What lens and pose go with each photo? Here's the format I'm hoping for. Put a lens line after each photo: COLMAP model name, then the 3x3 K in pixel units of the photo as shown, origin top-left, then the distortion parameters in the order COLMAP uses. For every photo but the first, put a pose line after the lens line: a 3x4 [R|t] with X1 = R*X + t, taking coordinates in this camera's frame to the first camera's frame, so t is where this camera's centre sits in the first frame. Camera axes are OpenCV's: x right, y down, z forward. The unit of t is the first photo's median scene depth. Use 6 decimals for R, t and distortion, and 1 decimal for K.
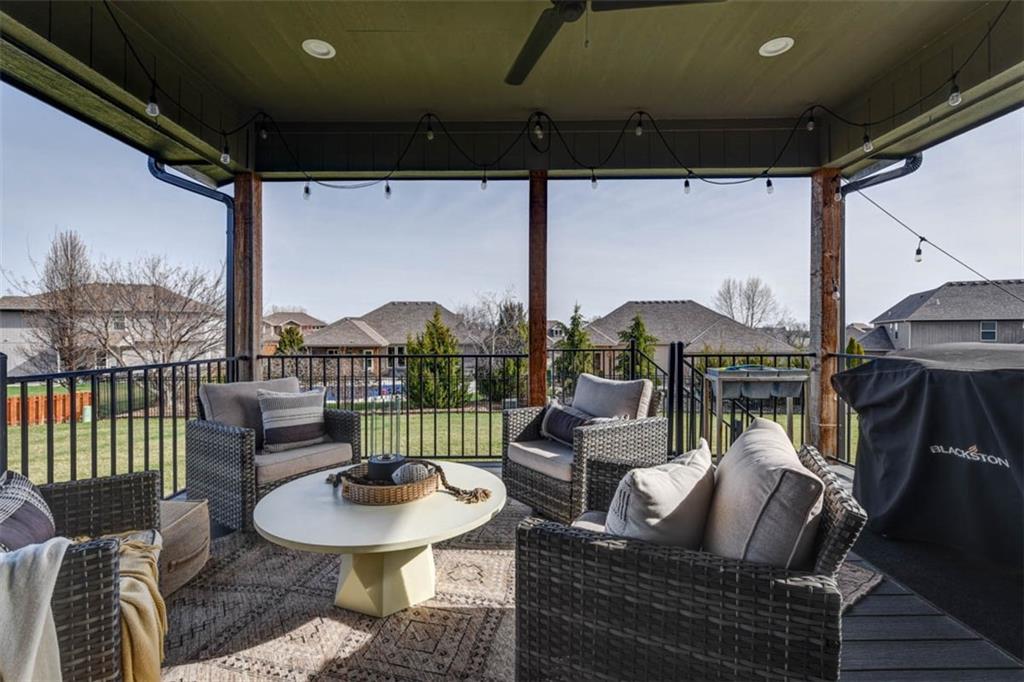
lens RADIAL K [[443.6, 0, 501.2], [0, 443.6, 341.7], [0, 0, 1]] dist [0.000111, -0.000045]
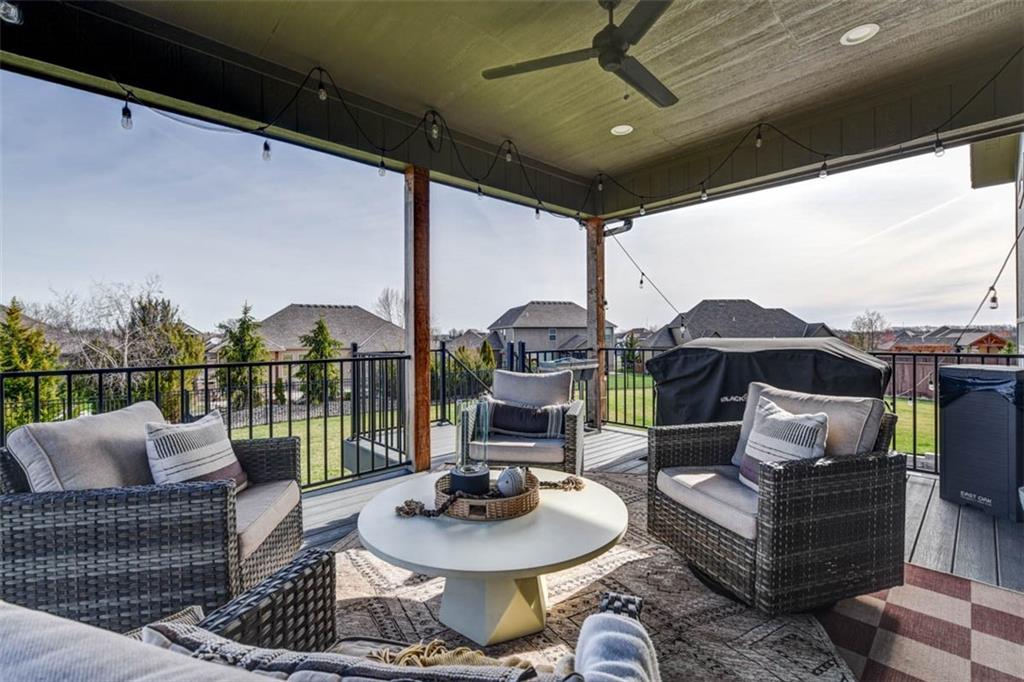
lens RADIAL K [[443.6, 0, 508.8], [0, 443.6, 336.9], [0, 0, 1]] dist [0.000111, -0.000045]
pose [[0.735757, -0.004781, 0.677229, -0.053503], [0.019015, 0.999727, -0.013601, 0.000527], [-0.676979, 0.022884, 0.735646, 0.018895]]
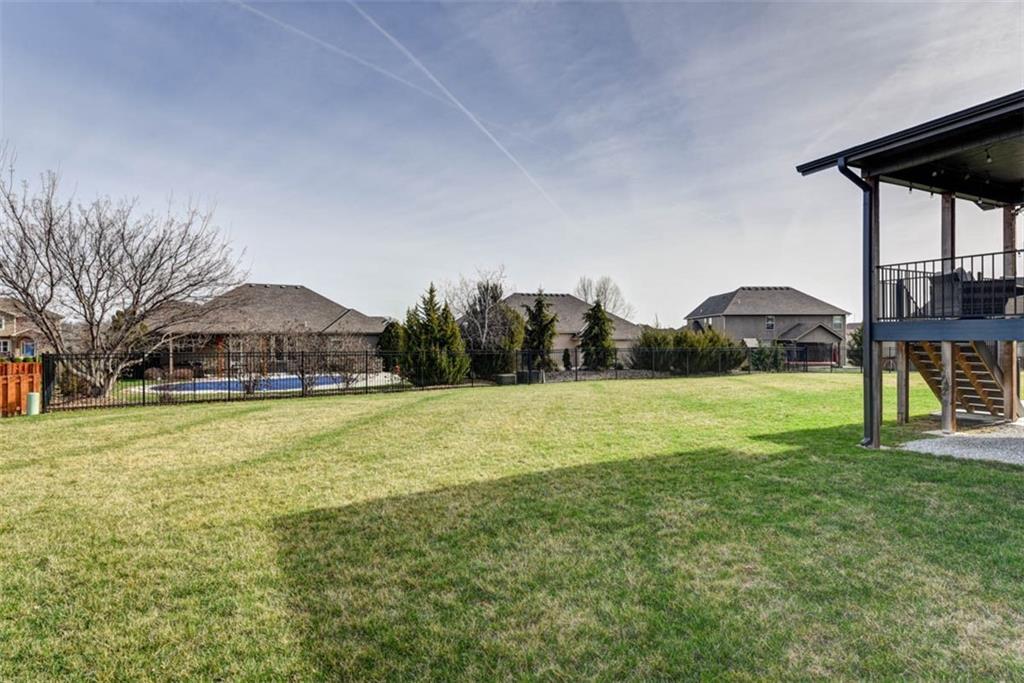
lens RADIAL K [[507.4, 0, 507.2], [0, 507.4, 341.0], [0, 0, 1]] dist [-0.001461, 0.000047]
pose [[0.901237, -0.005253, 0.433295, -1.125329], [0.010782, 0.999889, -0.010303, 0.146443], [-0.433193, 0.013957, 0.901193, -0.152078]]
